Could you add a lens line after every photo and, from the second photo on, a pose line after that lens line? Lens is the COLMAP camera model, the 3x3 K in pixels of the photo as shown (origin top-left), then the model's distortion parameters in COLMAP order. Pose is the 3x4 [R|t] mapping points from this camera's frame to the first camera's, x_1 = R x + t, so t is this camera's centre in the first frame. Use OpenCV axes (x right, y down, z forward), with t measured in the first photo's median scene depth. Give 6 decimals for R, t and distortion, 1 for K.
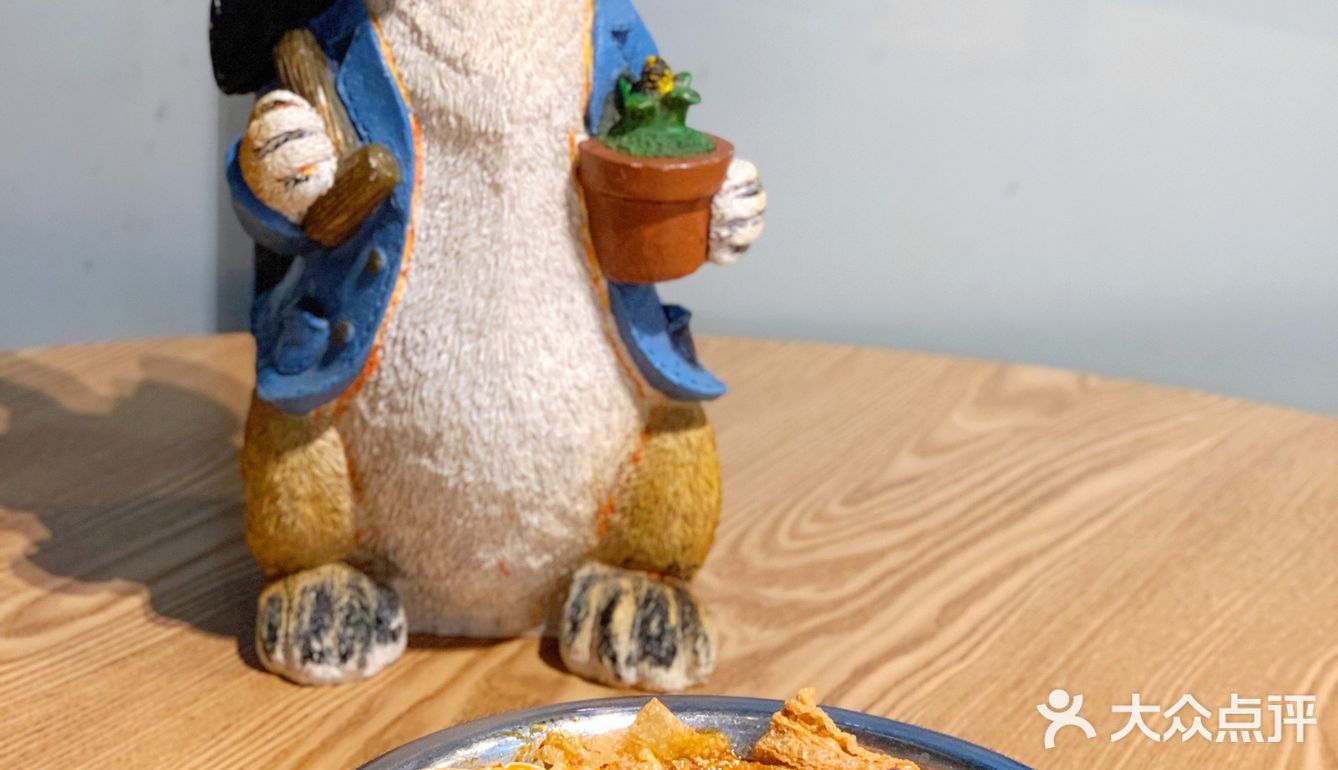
lens RADIAL K [[2672.9, 0, 665.8], [0, 2672.9, 379.4], [0, 0, 1]] dist [-0.107943, 0.000000]
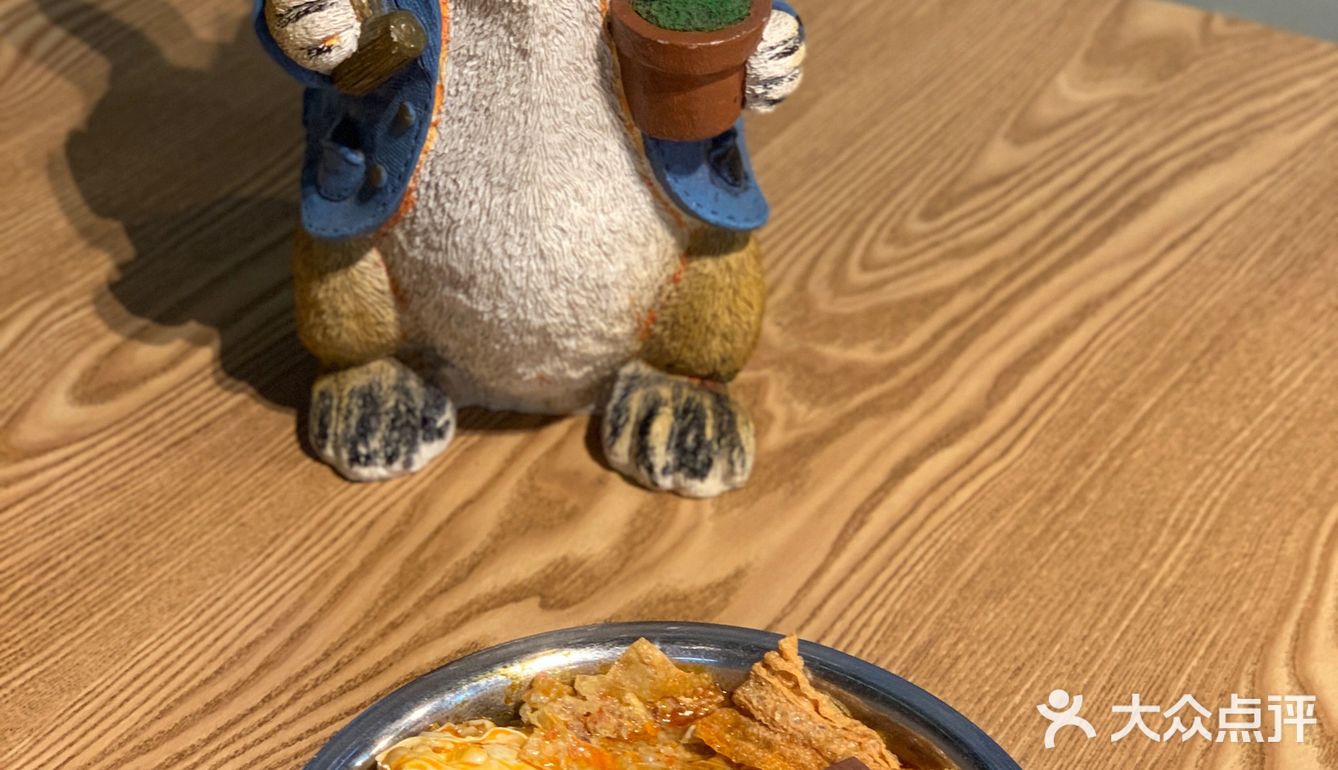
lens RADIAL K [[2672.9, 0, 631.8], [0, 2672.9, 419.9], [0, 0, 1]] dist [-0.107943, 0.000000]
pose [[0.993532, 0.046940, -0.103400, 0.079324], [-0.010361, 0.944239, 0.329099, -0.252817], [0.113082, -0.325899, 0.938617, 0.039295]]
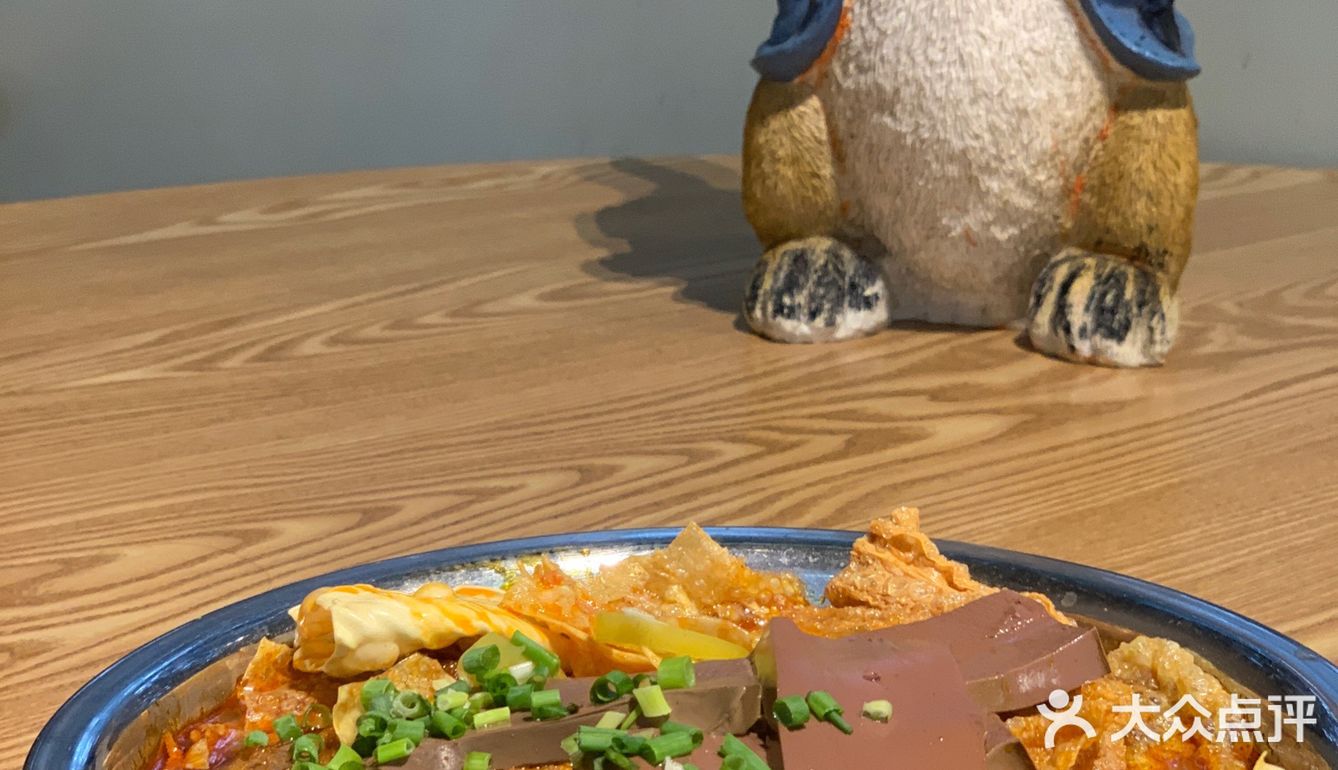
lens RADIAL K [[2672.9, 0, 668.5], [0, 2672.9, 381.0], [0, 0, 1]] dist [-0.107943, 0.000000]
pose [[0.920355, 0.046949, -0.388256, 0.235962], [-0.070523, 0.996417, -0.046683, 0.183004], [0.384674, 0.070346, 0.920368, 0.011420]]
